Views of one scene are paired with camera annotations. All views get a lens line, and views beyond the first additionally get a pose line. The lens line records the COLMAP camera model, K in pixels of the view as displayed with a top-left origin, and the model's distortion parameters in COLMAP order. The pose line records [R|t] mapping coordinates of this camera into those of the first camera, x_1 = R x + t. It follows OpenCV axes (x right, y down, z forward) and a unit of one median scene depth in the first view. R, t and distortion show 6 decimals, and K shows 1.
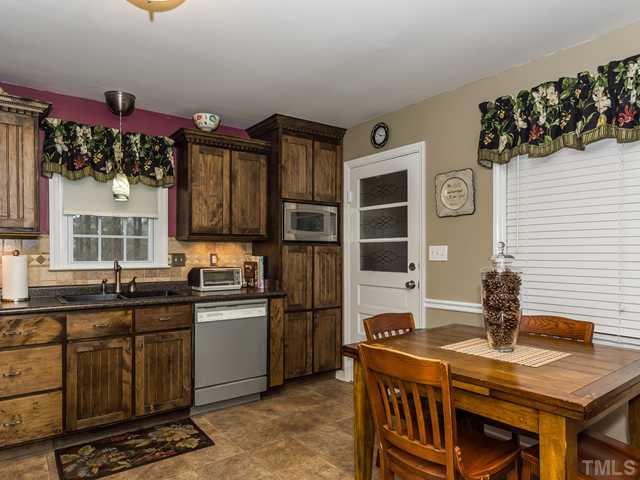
lens RADIAL K [[426.3, 0, 321.3], [0, 426.3, 258.0], [0, 0, 1]] dist [0.002519, 0.001323]
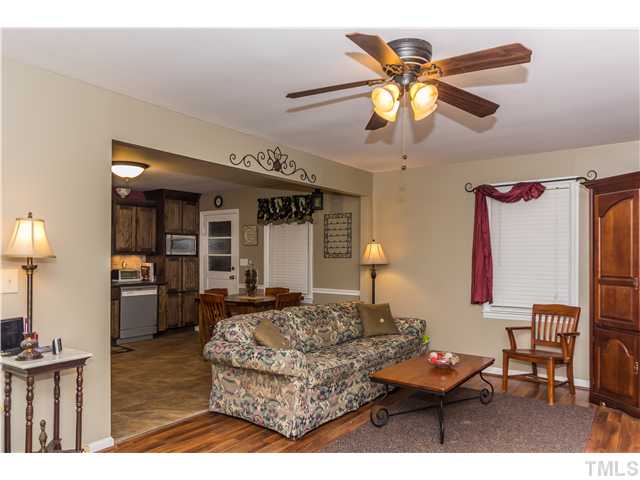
lens RADIAL K [[426.3, 0, 321.3], [0, 426.3, 258.0], [0, 0, 1]] dist [0.002519, 0.001323]
pose [[0.954012, 0.004368, 0.299735, 0.002090], [-0.002488, 0.999975, -0.006655, -0.017650], [-0.299757, 0.005604, 0.953999, -1.083537]]
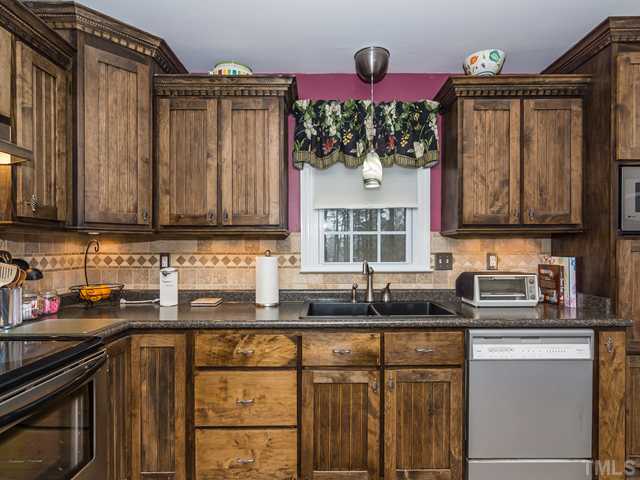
lens RADIAL K [[367.3, 0, 323.0], [0, 367.3, 251.5], [0, 0, 1]] dist [-0.003643, -0.000498]
pose [[0.805616, 0.001141, -0.592437, -0.128735], [-0.002726, 0.999995, -0.001781, -0.012164], [0.592432, 0.003050, 0.805615, 0.369087]]
